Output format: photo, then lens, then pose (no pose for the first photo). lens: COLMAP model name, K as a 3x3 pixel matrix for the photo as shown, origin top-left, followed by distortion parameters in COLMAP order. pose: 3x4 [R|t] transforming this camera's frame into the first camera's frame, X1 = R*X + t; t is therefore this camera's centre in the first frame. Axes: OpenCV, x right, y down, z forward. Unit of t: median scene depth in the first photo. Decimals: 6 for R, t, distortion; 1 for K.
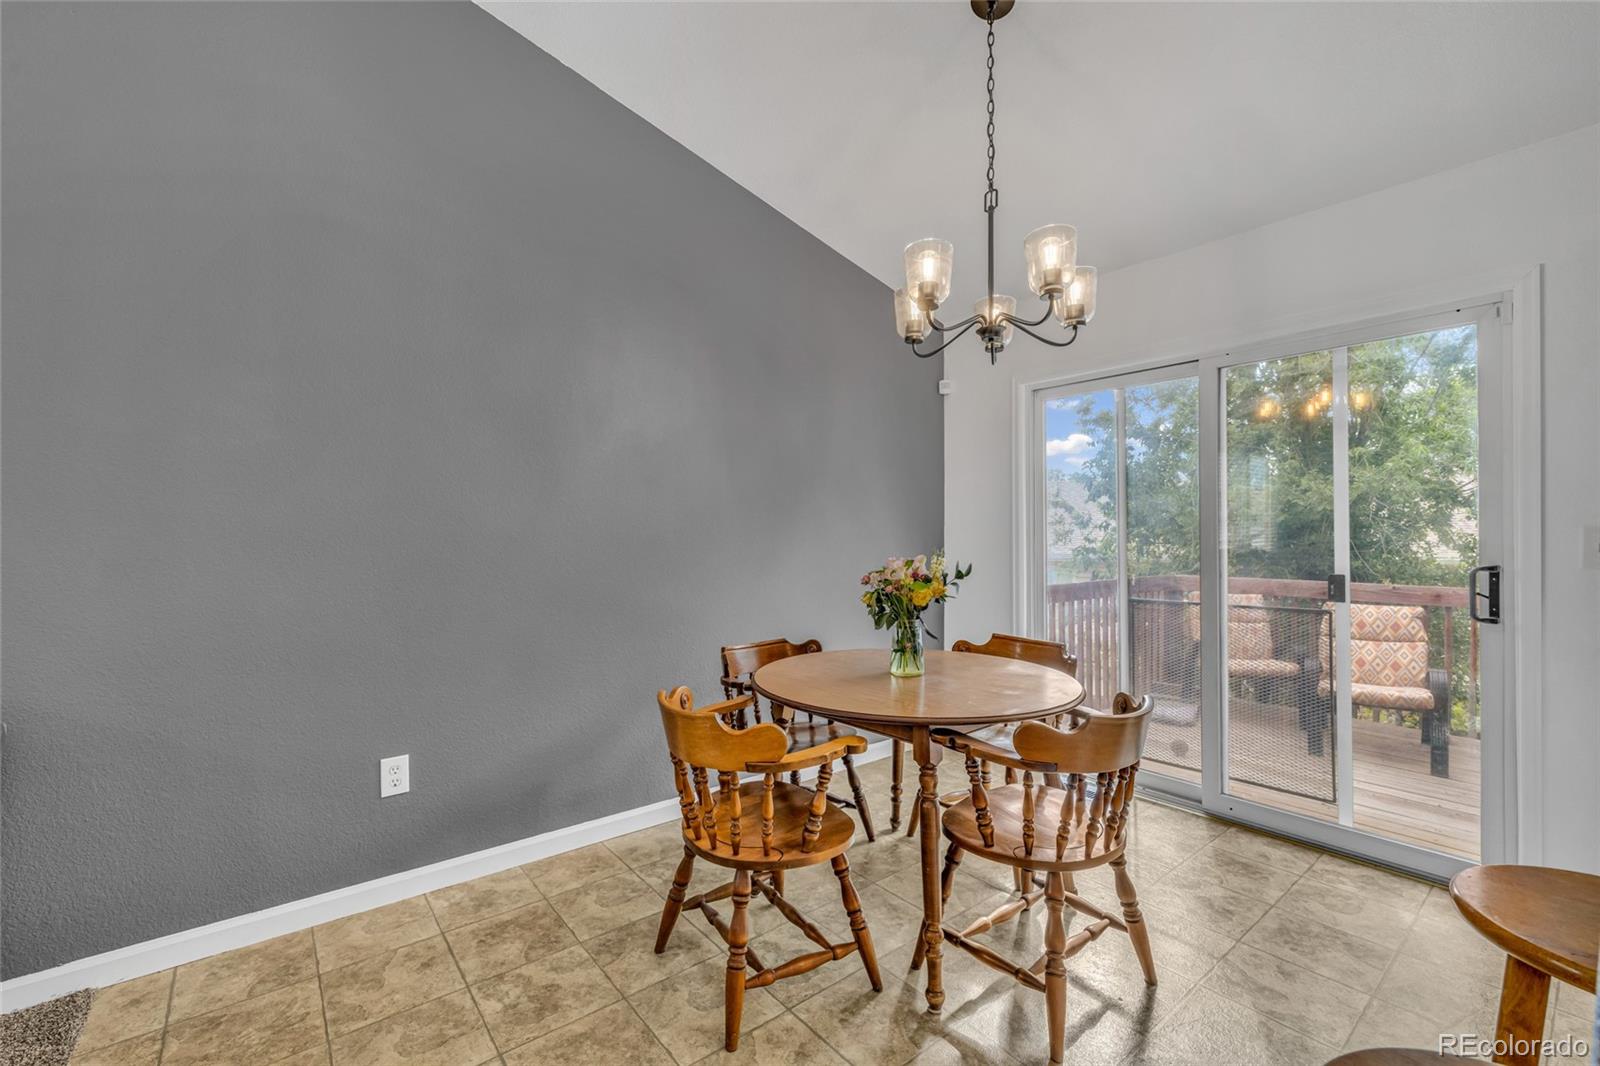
lens RADIAL K [[677.4, 0, 814.2], [0, 677.4, 529.7], [0, 0, 1]] dist [-0.002277, 0.000337]
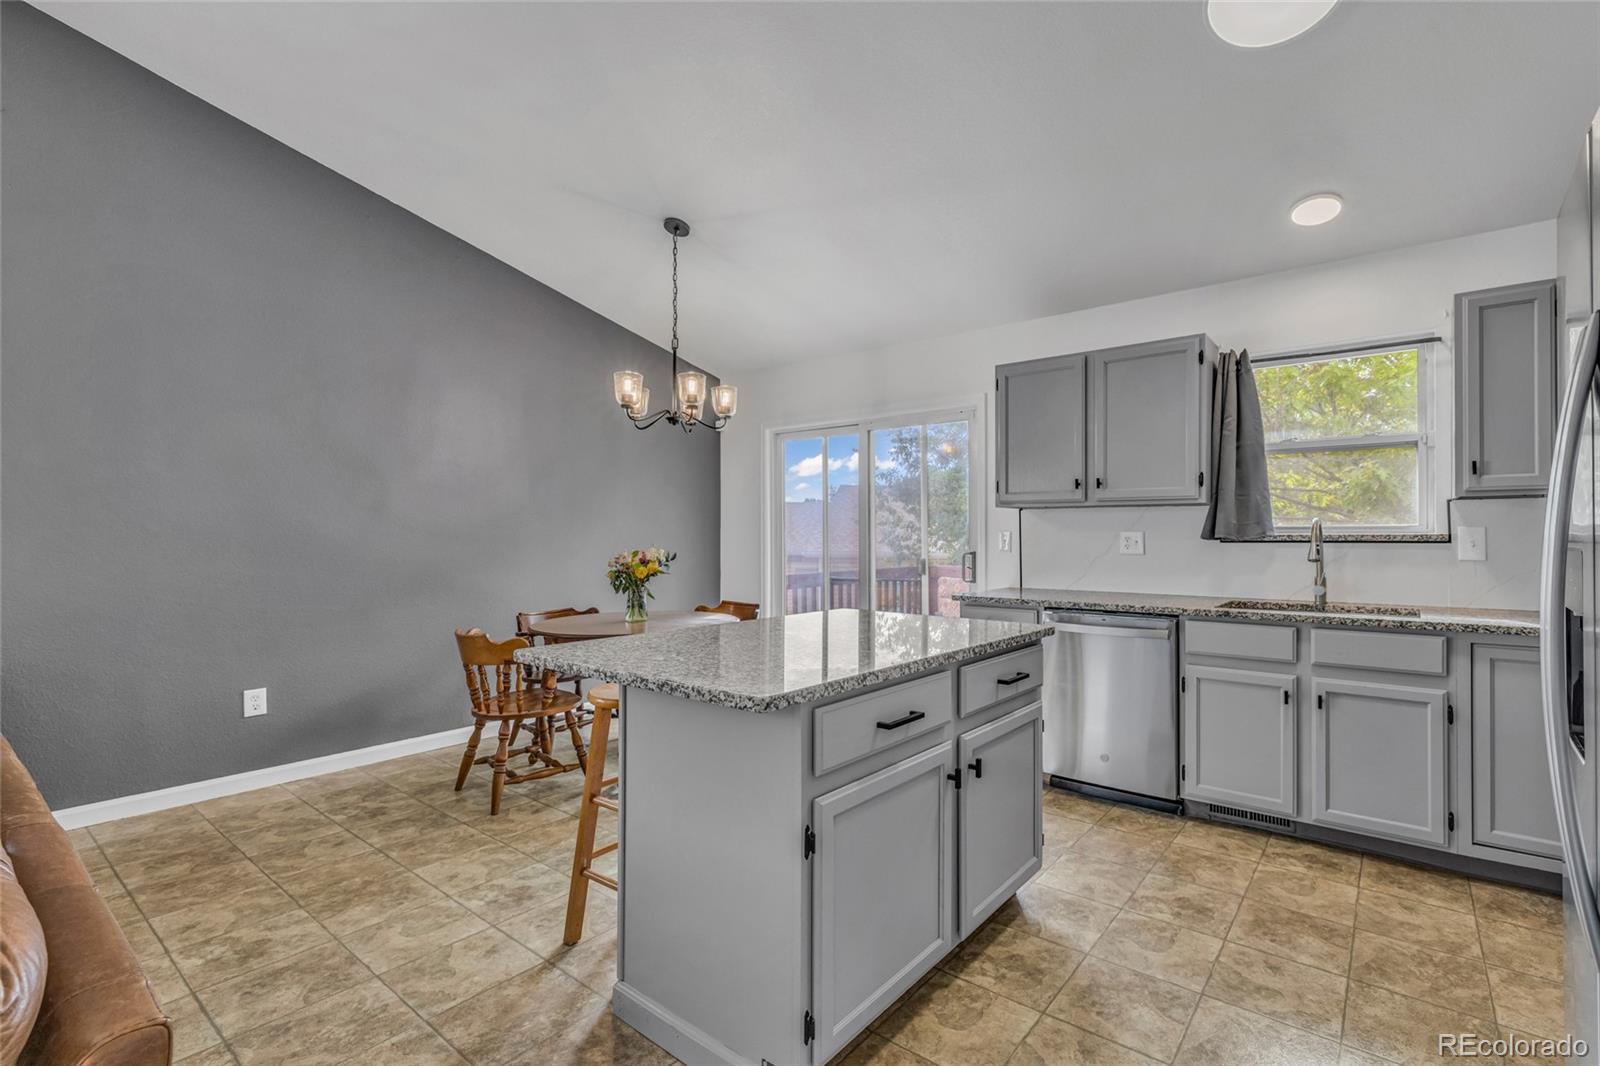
lens RADIAL K [[677.4, 0, 898.0], [0, 677.4, 532.8], [0, 0, 1]] dist [-0.002277, 0.000337]
pose [[0.961397, -0.000501, 0.275166, 0.298315], [-0.001137, 0.999983, 0.005793, -0.009535], [-0.275164, -0.005882, 0.961379, -0.748914]]
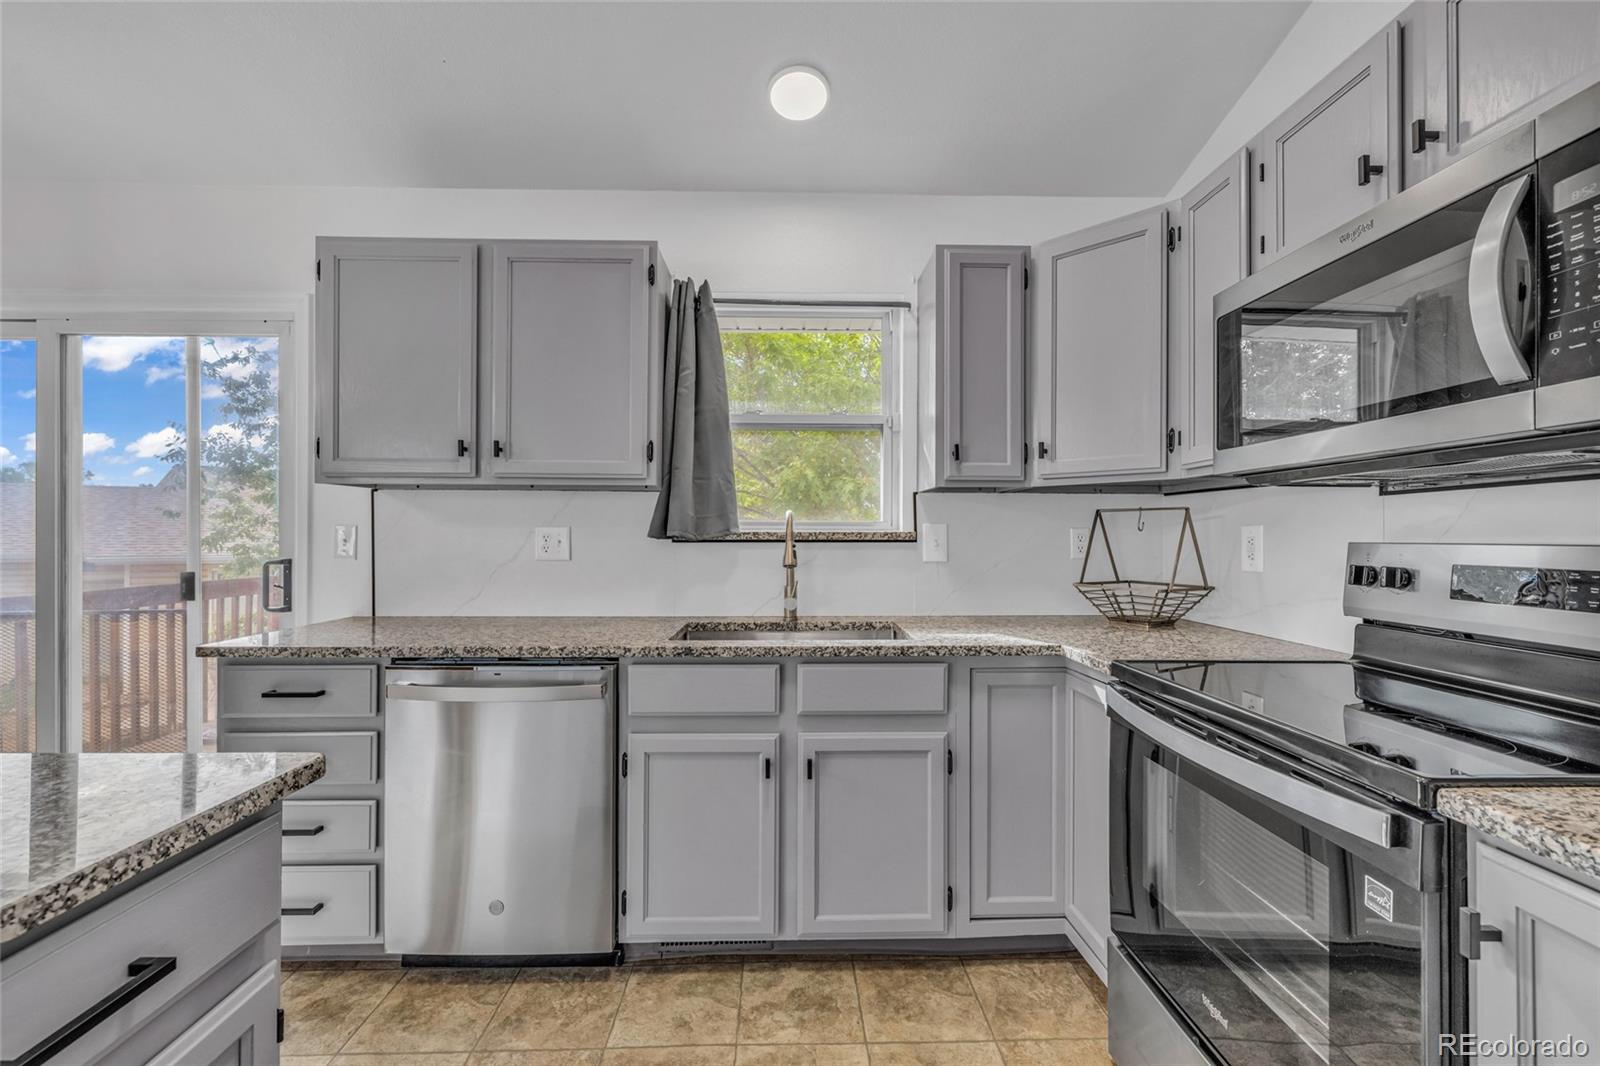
lens RADIAL K [[677.4, 0, 796.7], [0, 677.4, 529.7], [0, 0, 1]] dist [-0.002277, 0.000337]
pose [[0.597274, 0.006135, 0.802014, 0.629839], [-0.009516, 0.999955, -0.000563, -0.002266], [-0.801981, -0.007295, 0.597306, -0.328910]]
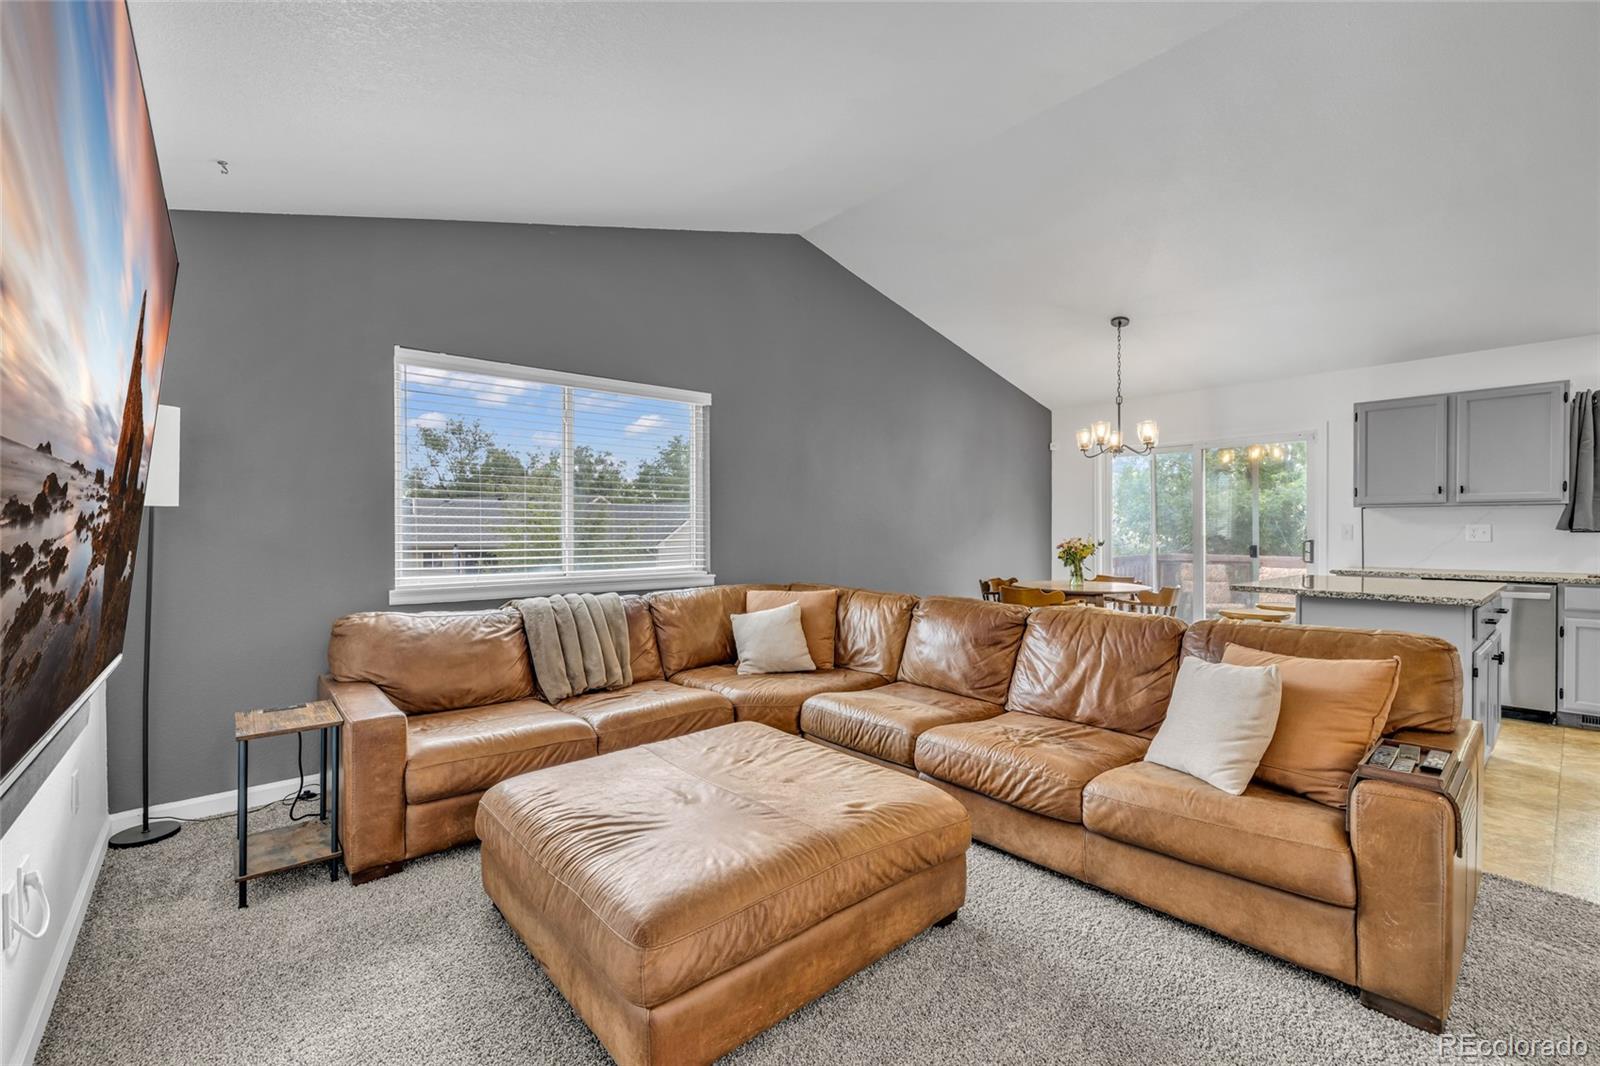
lens RADIAL K [[677.4, 0, 820.6], [0, 677.4, 529.6], [0, 0, 1]] dist [-0.002277, 0.000337]
pose [[0.999285, -0.002848, 0.037714, -0.881119], [0.002458, 0.999943, 0.010409, -0.015106], [-0.037742, -0.010309, 0.999234, -1.403077]]
